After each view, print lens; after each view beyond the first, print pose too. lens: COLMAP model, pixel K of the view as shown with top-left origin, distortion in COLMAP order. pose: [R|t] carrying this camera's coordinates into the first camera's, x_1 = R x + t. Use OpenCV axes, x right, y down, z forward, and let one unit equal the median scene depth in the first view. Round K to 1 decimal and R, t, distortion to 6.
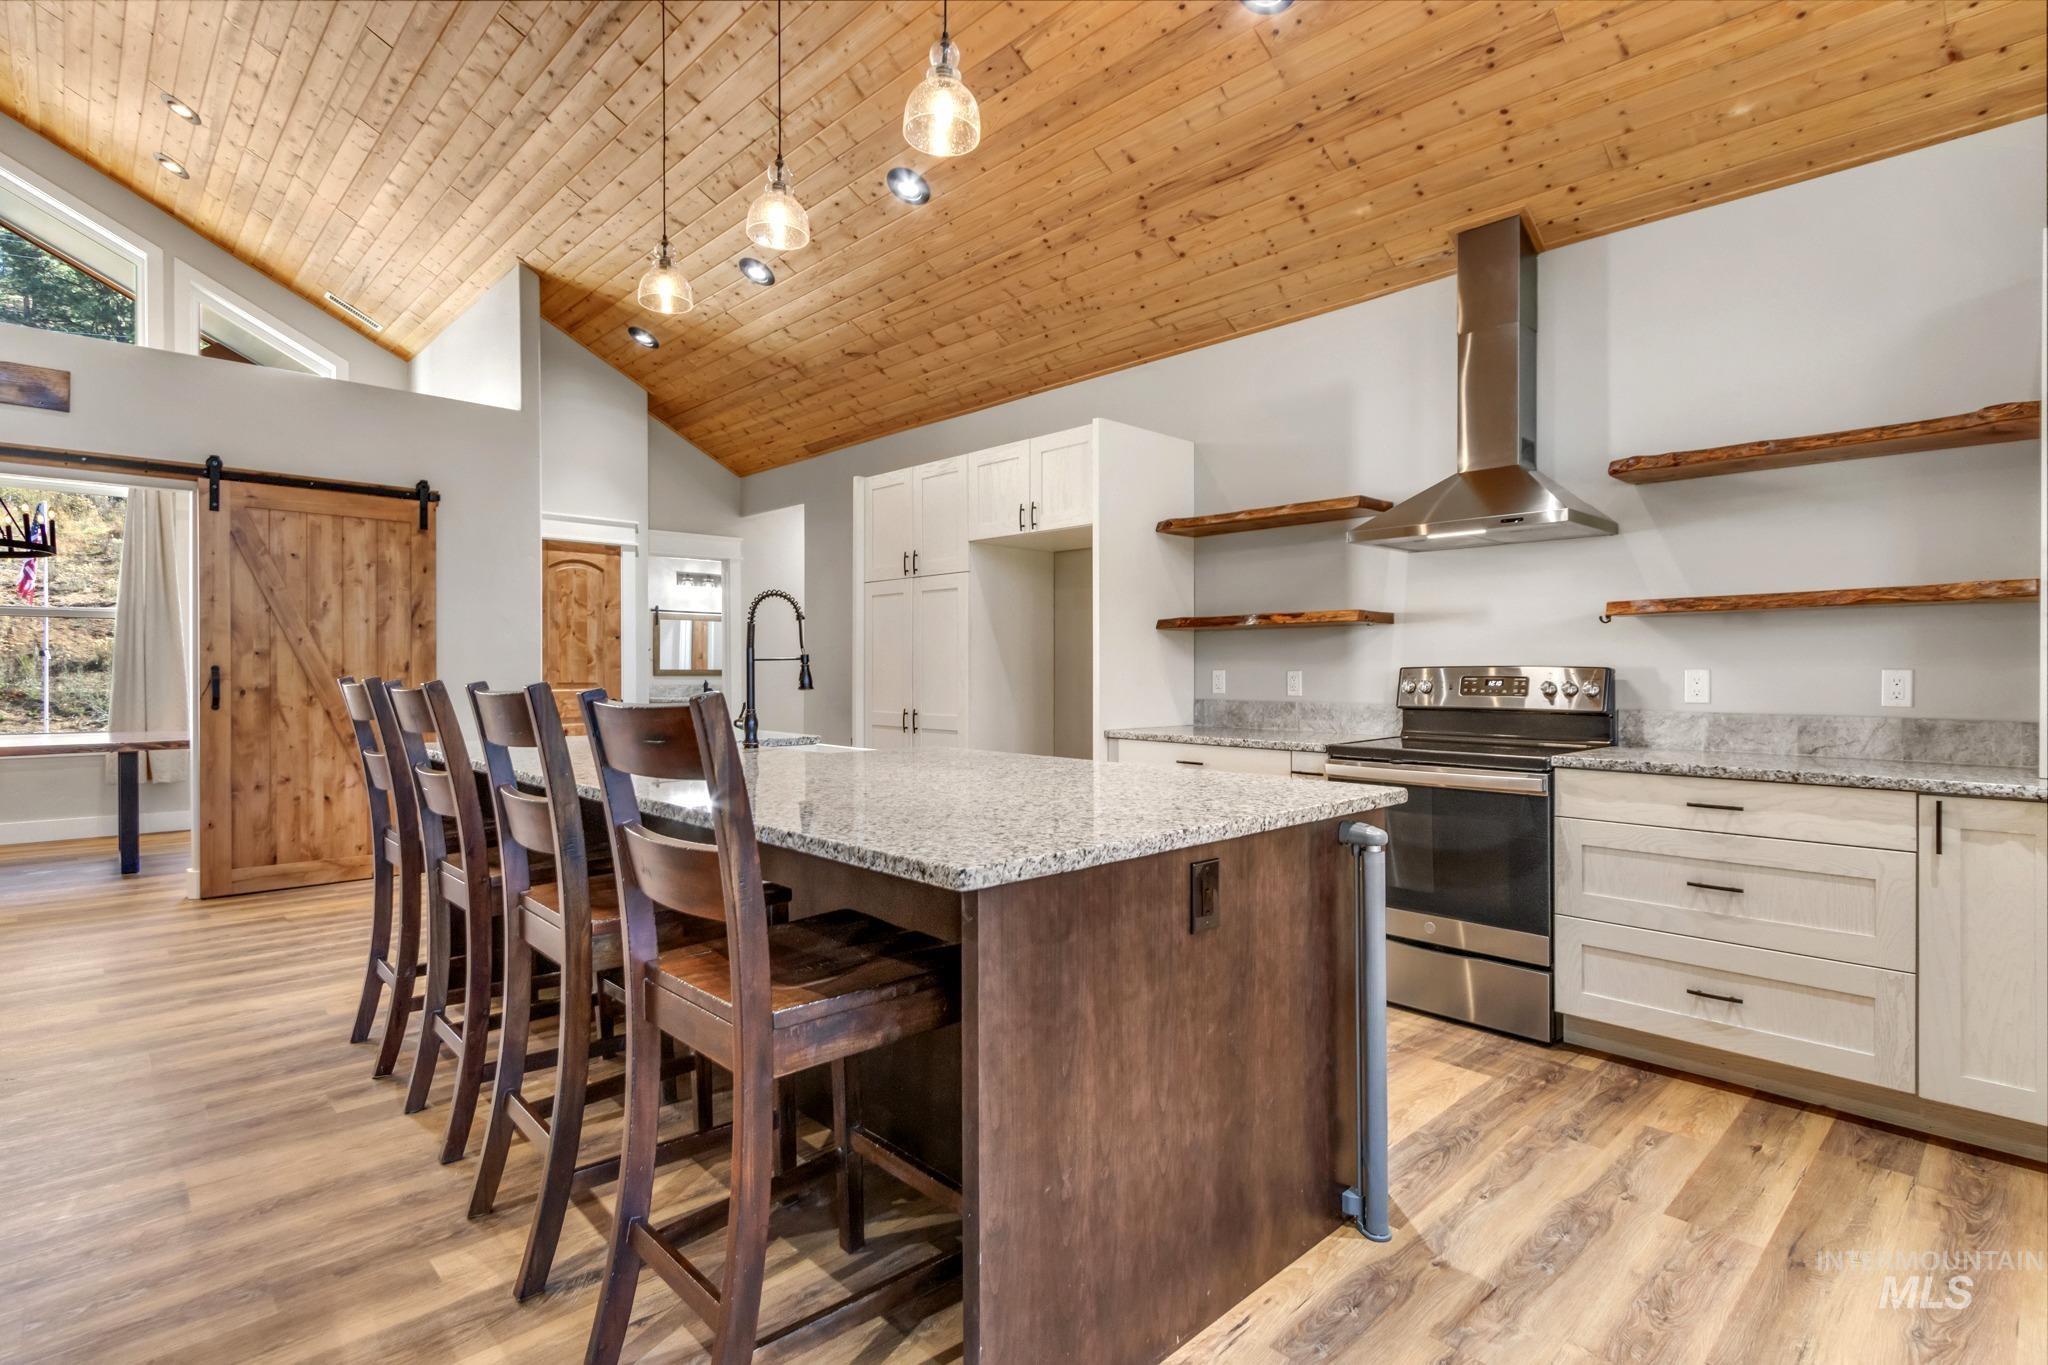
lens RADIAL K [[1005.9, 0, 1018.0], [0, 1005.9, 671.9], [0, 0, 1]] dist [-0.000971, 0.001009]
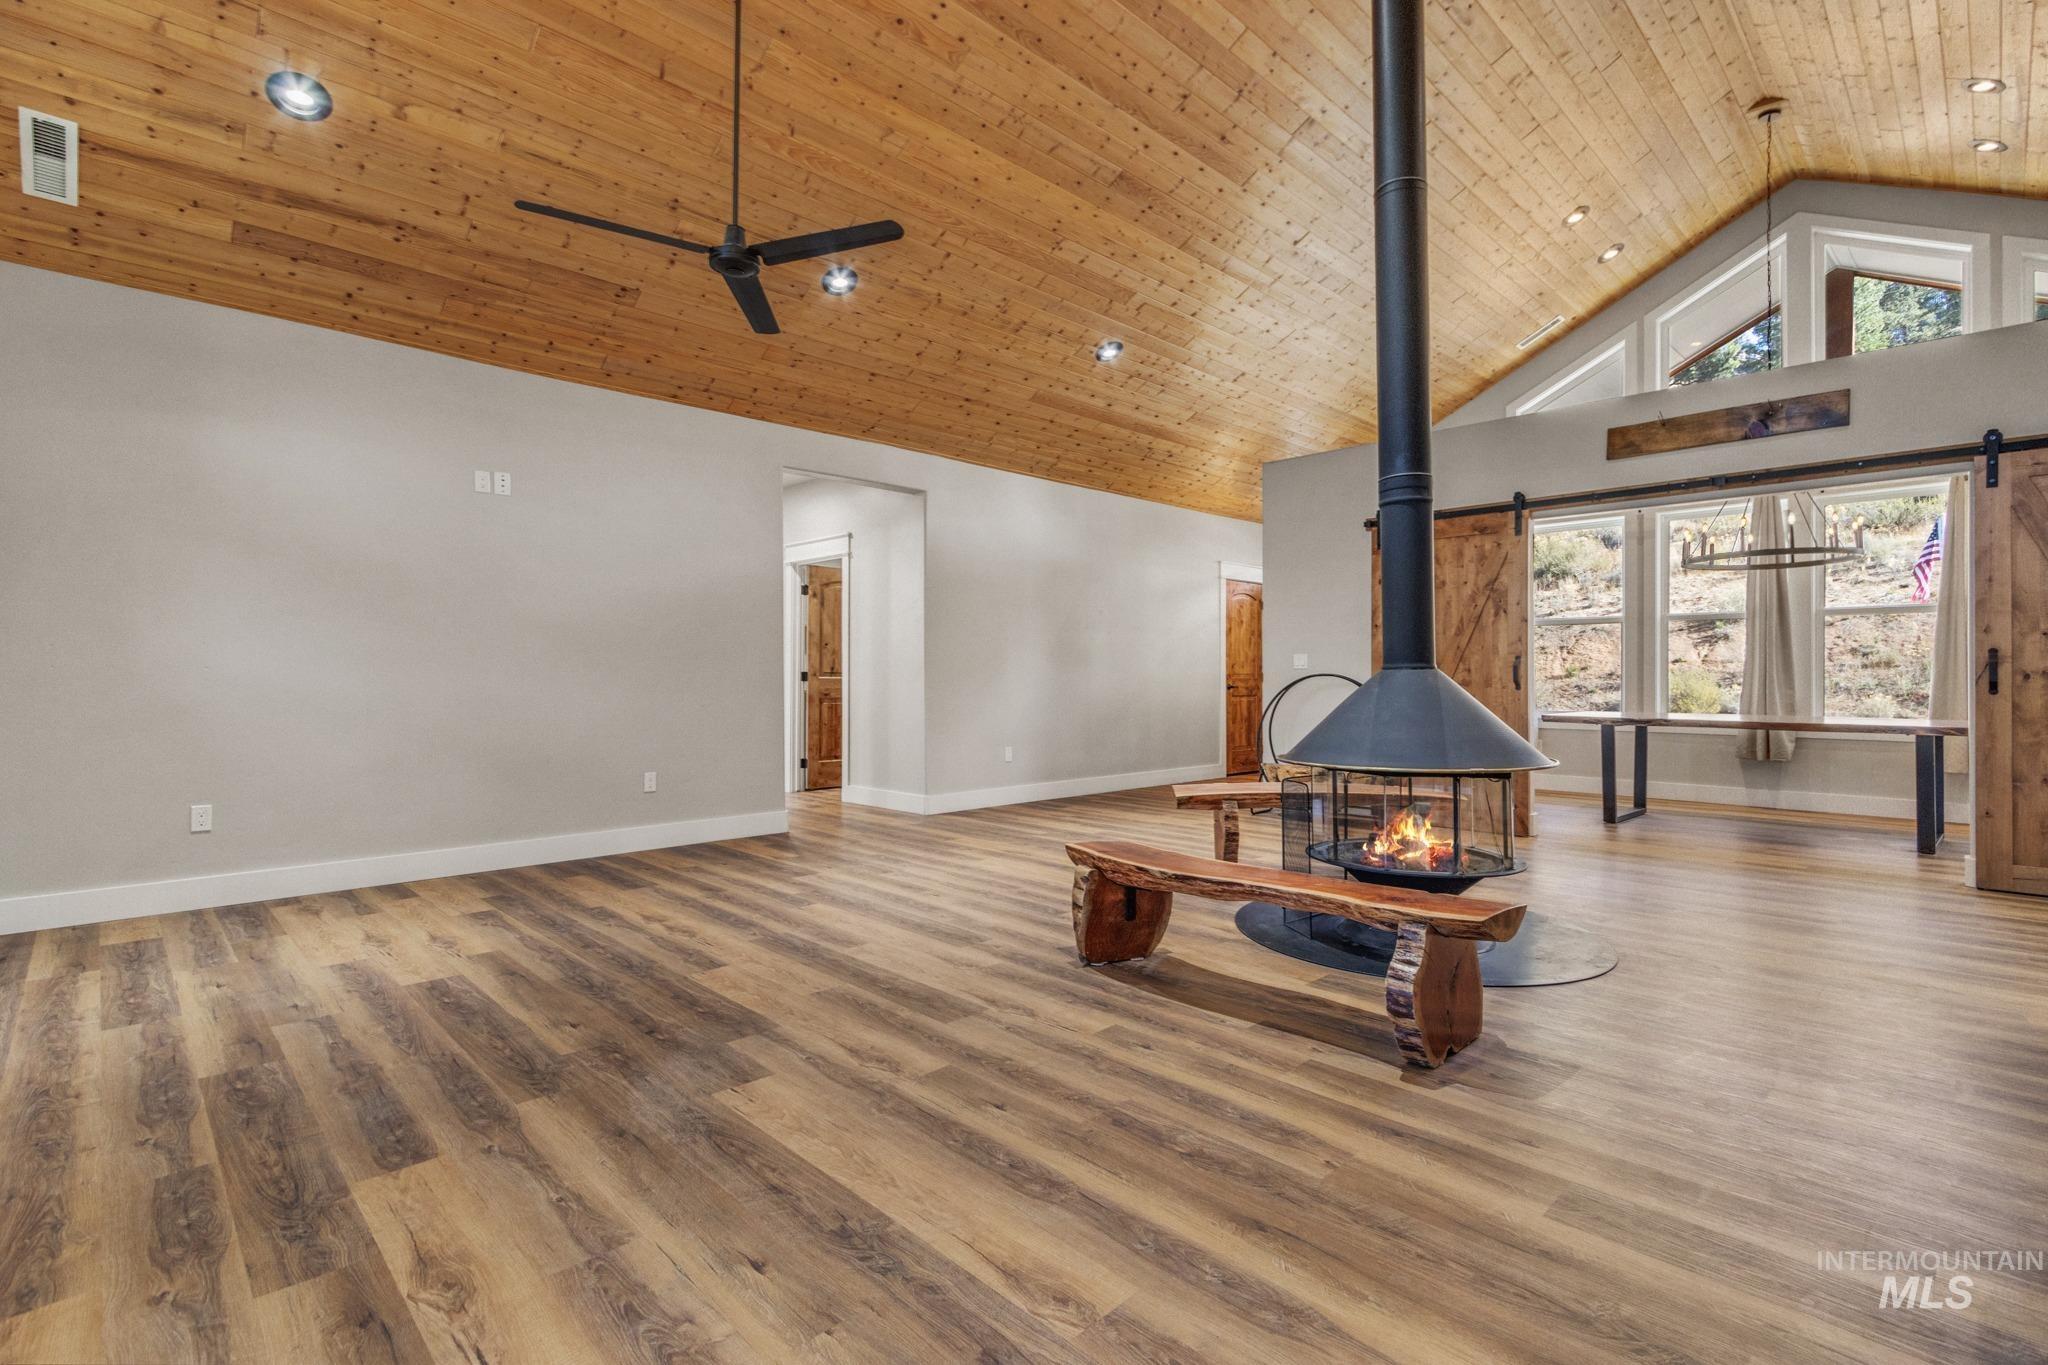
lens RADIAL K [[945.6, 0, 1020.7], [0, 945.6, 677.0], [0, 0, 1]] dist [0.011254, -0.004869]
pose [[0.006700, -0.002990, -0.999973, 0.101350], [-0.001788, 0.999994, -0.003002, 0.025353], [0.999976, 0.001808, 0.006694, 0.065583]]
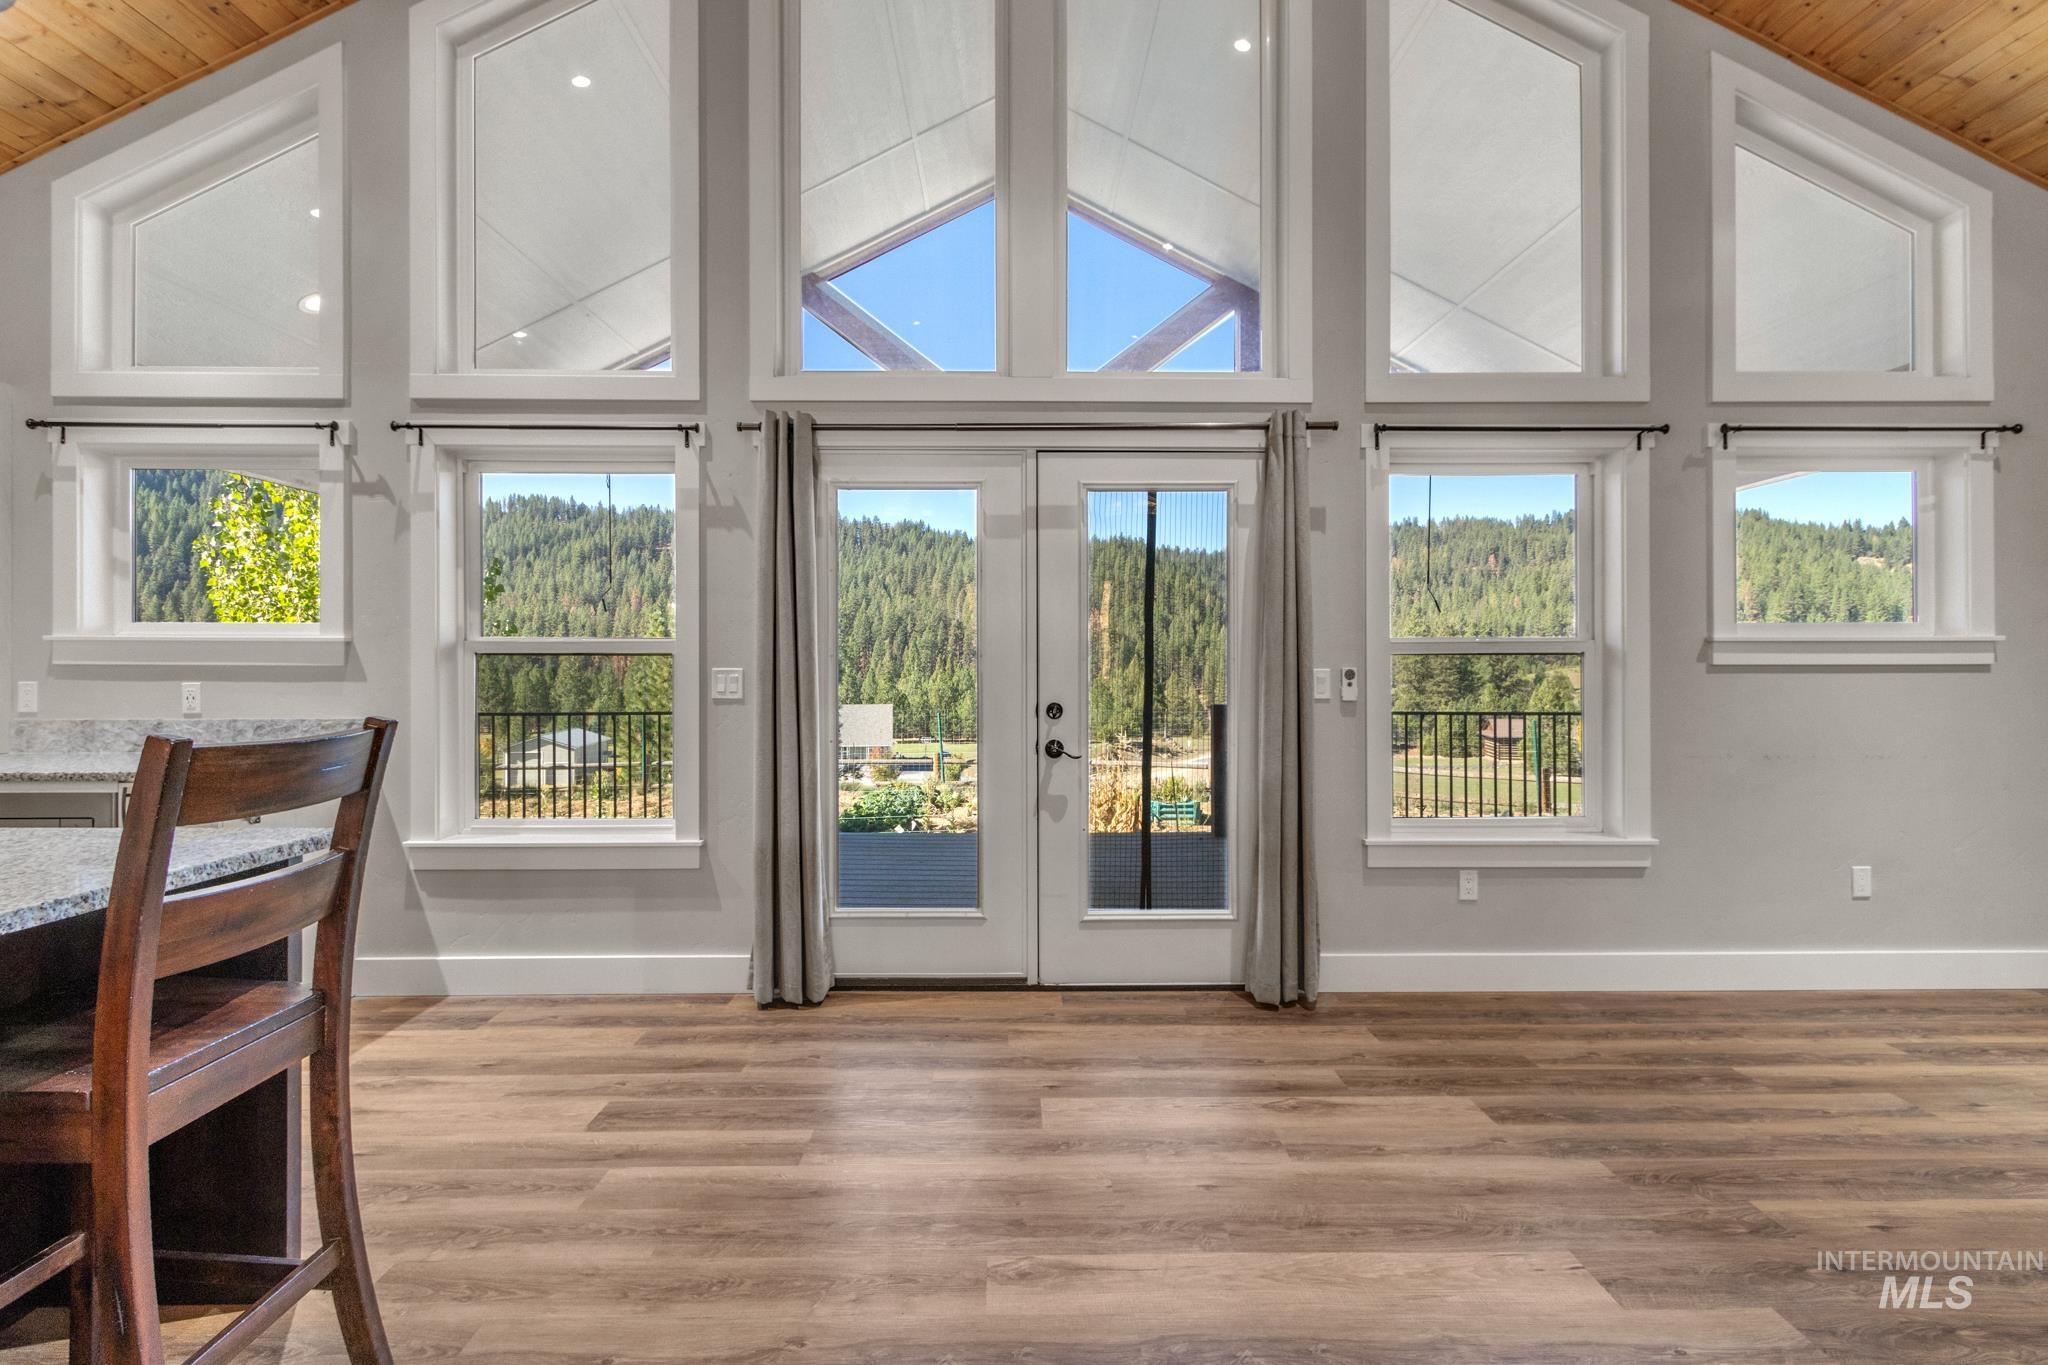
lens RADIAL K [[945.6, 0, 1025.2], [0, 945.6, 663.1], [0, 0, 1]] dist [0.011254, -0.004869]
pose [[-0.732638, 0.000334, 0.680618, -0.455618], [0.000308, 1.000000, -0.000160, -0.012705], [-0.680618, 0.000092, -0.732638, 0.350910]]
